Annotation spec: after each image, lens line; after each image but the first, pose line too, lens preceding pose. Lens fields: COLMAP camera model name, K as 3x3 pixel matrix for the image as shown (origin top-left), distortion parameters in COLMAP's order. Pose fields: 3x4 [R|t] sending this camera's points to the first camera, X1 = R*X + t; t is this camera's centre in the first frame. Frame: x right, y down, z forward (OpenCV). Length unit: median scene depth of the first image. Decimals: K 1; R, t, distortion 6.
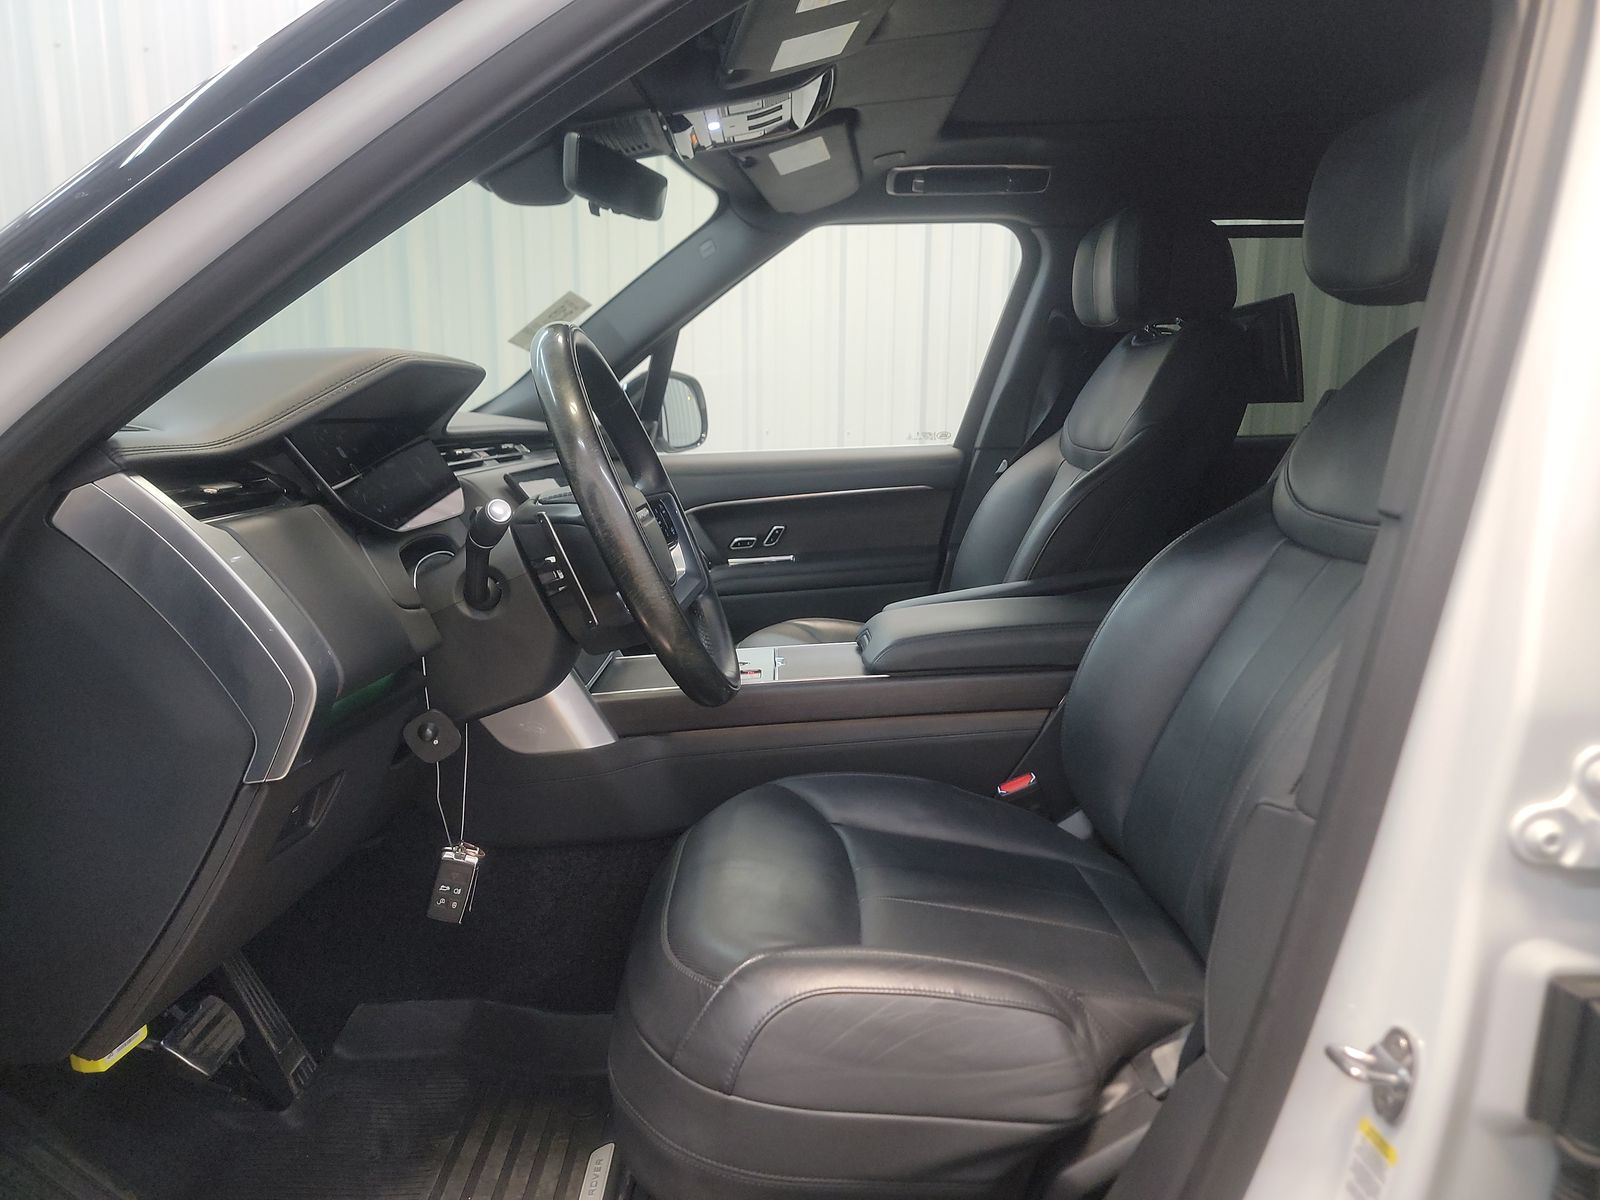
lens RADIAL K [[1121.3, 0, 810.2], [0, 1121.3, 605.3], [0, 0, 1]] dist [0.088759, -0.099894]
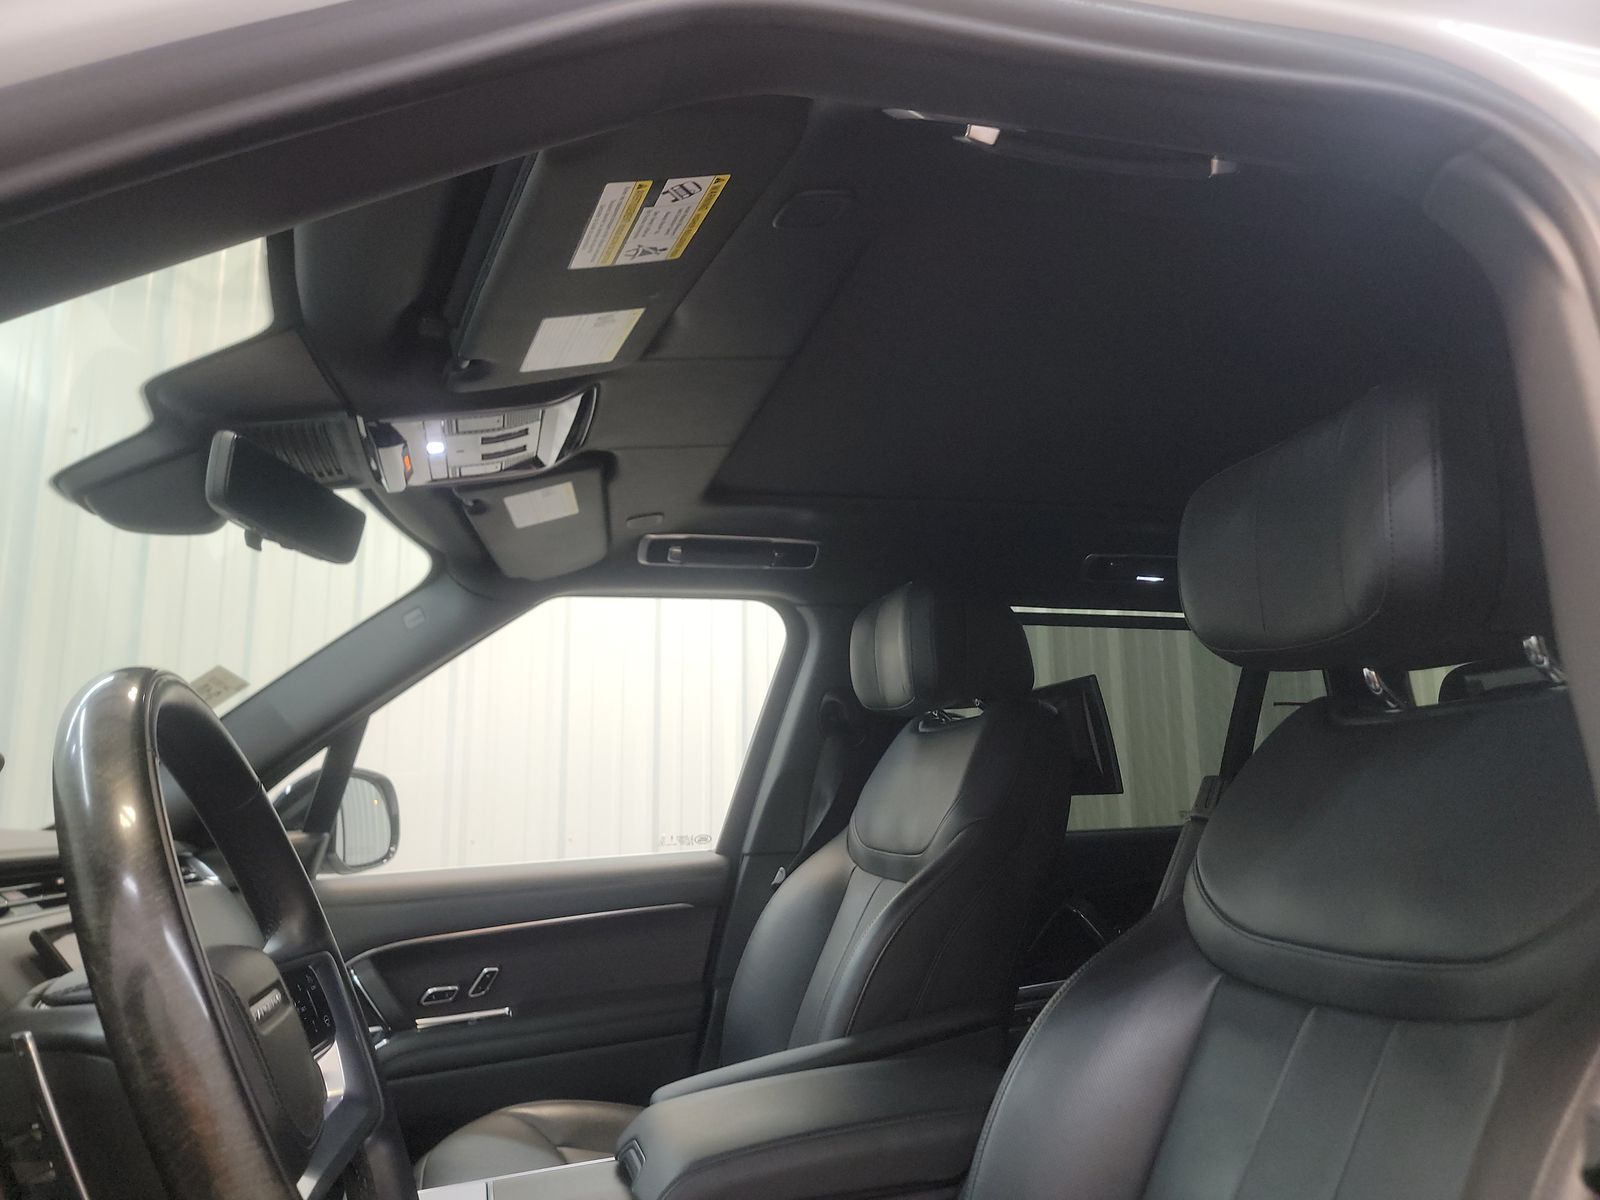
lens RADIAL K [[1121.3, 0, 810.2], [0, 1121.3, 605.3], [0, 0, 1]] dist [0.088759, -0.099894]
pose [[0.967902, 0.025517, 0.250029, -0.021375], [0.062592, 0.939014, -0.338134, -0.034233], [-0.243409, 0.342931, 0.907277, 0.210552]]
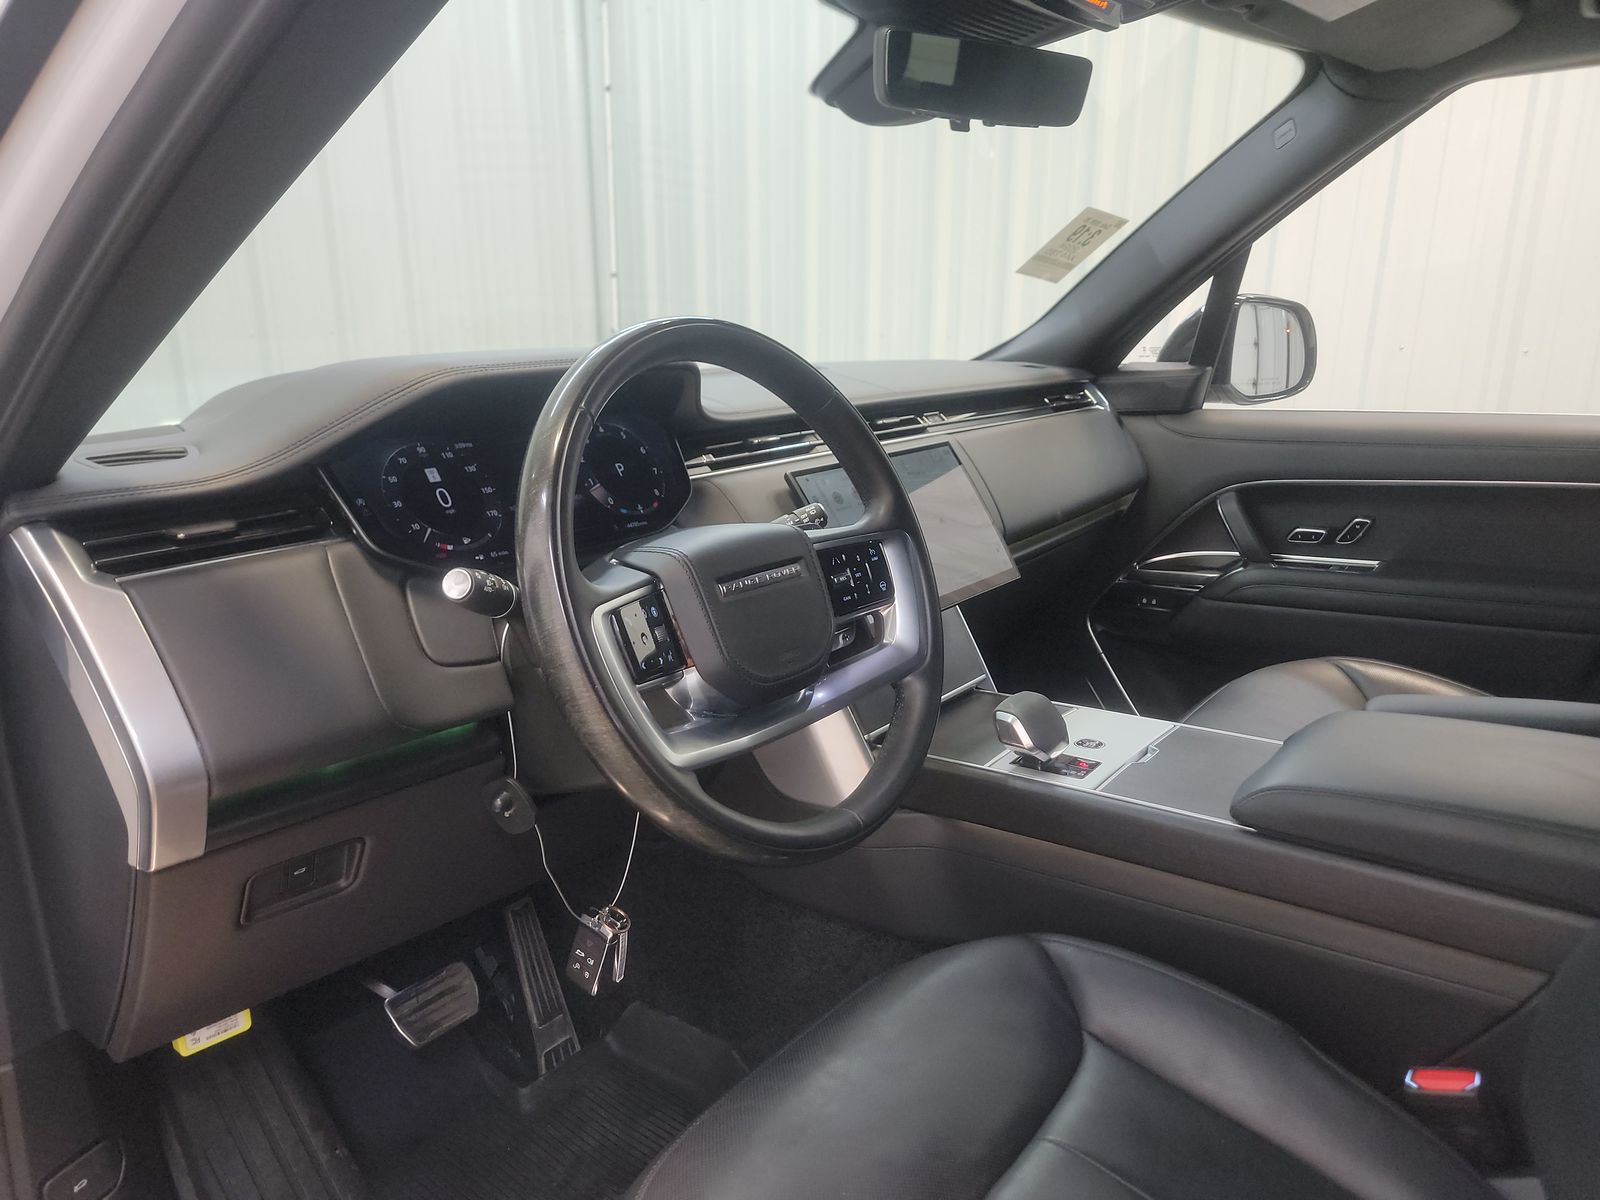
lens RADIAL K [[1116.2, 0, 800.0], [0, 1116.2, 600.0], [0, 0, 1]] dist [0.089643, -0.099511]
pose [[0.769582, 0.164732, -0.616934, 0.186320], [-0.104443, 0.985612, 0.132890, -0.096344], [0.629949, -0.037835, 0.775715, 0.259978]]
